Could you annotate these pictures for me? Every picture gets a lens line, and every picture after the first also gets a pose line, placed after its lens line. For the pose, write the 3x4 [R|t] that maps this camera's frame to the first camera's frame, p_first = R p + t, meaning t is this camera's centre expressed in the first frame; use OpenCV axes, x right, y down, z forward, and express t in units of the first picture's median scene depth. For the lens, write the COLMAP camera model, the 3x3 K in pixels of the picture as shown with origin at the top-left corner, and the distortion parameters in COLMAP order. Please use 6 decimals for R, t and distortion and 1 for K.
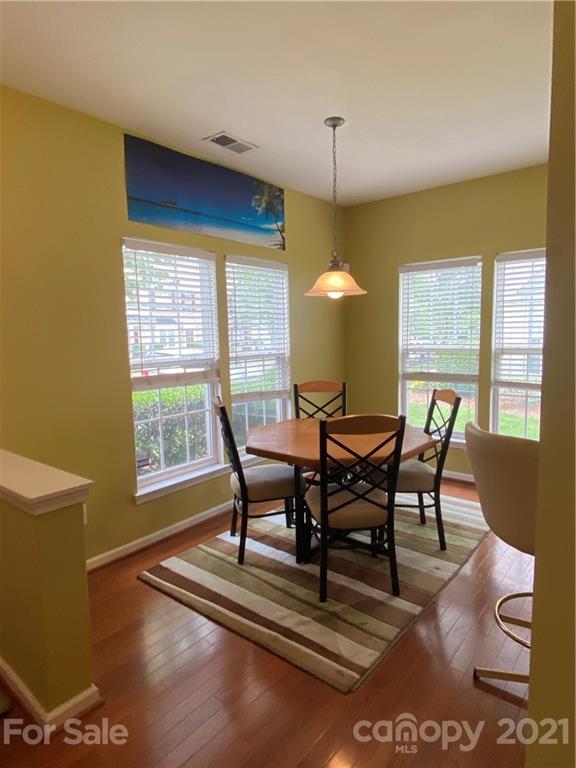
lens RADIAL K [[457.4, 0, 288.9], [0, 457.4, 383.2], [0, 0, 1]] dist [0.023574, -0.025338]
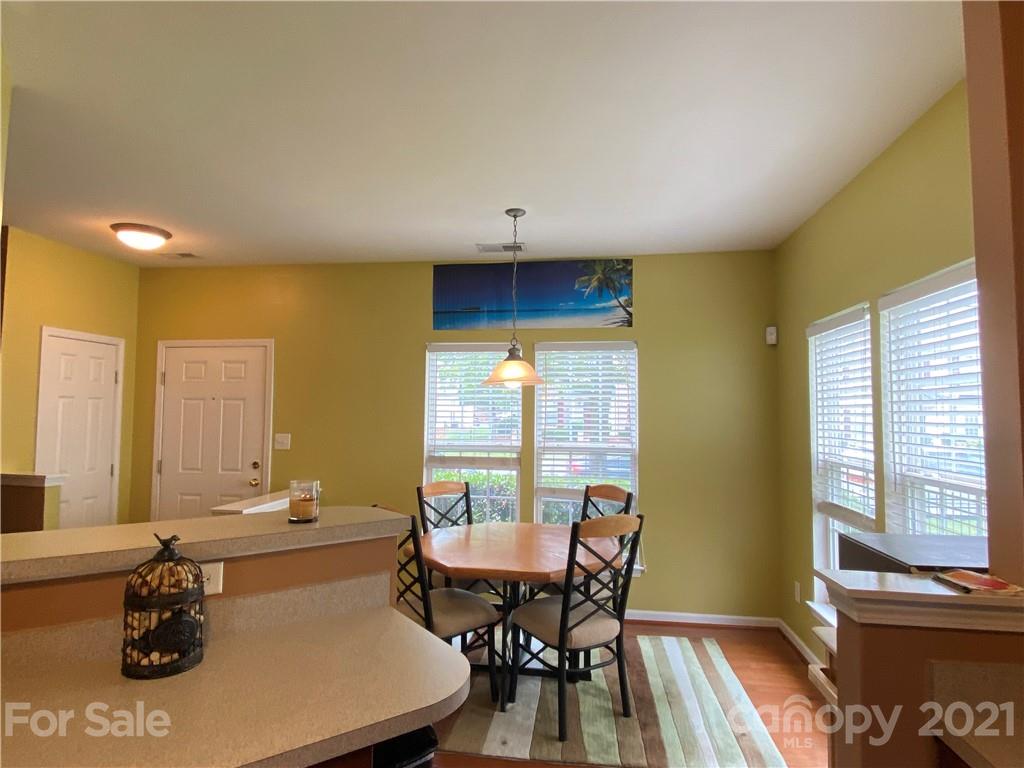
lens RADIAL K [[560.1, 0, 518.5], [0, 560.1, 383.3], [0, 0, 1]] dist [0.031302, -0.000193]
pose [[0.526505, -0.018201, -0.849977, 0.829837], [-0.110729, 0.989787, -0.089784, -0.075862], [0.842931, 0.141389, 0.519112, 0.324460]]
